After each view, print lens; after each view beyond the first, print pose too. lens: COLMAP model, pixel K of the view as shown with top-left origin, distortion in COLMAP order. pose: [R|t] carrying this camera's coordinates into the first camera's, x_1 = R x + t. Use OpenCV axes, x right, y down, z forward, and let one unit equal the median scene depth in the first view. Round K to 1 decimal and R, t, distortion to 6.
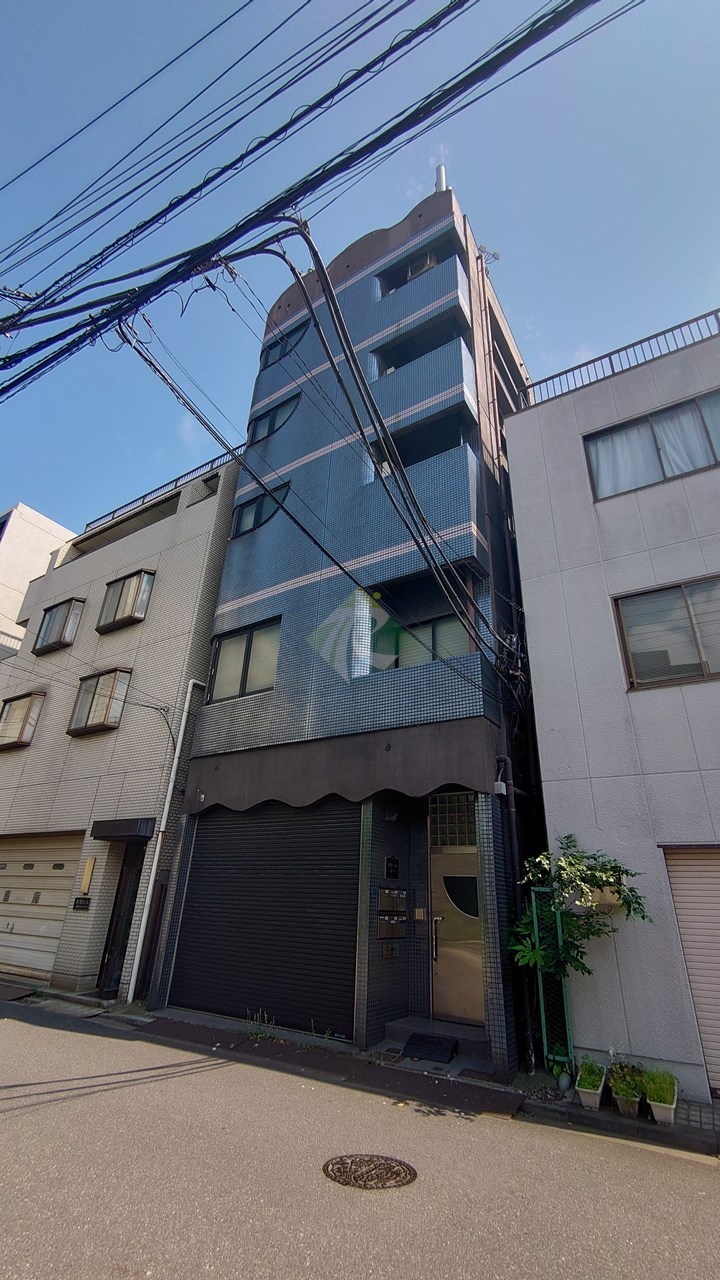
lens RADIAL K [[551.4, 0, 360.0], [0, 551.4, 640.0], [0, 0, 1]] dist [-0.000356, -0.000028]
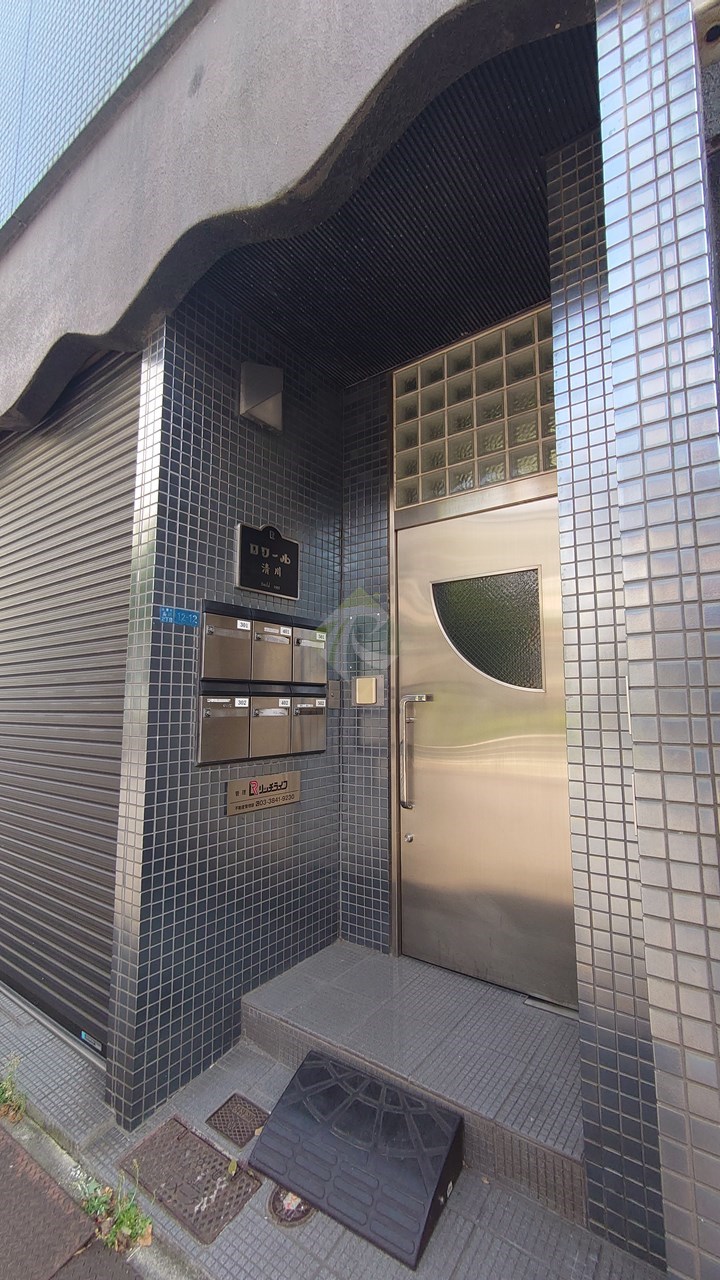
lens RADIAL K [[551.4, 0, 360.0], [0, 551.4, 640.0], [0, 0, 1]] dist [-0.000356, -0.000028]
pose [[0.997882, -0.044128, -0.047788, 0.123562], [0.057398, 0.943017, 0.327758, 0.351972], [0.030602, -0.329807, 0.943552, 0.679960]]
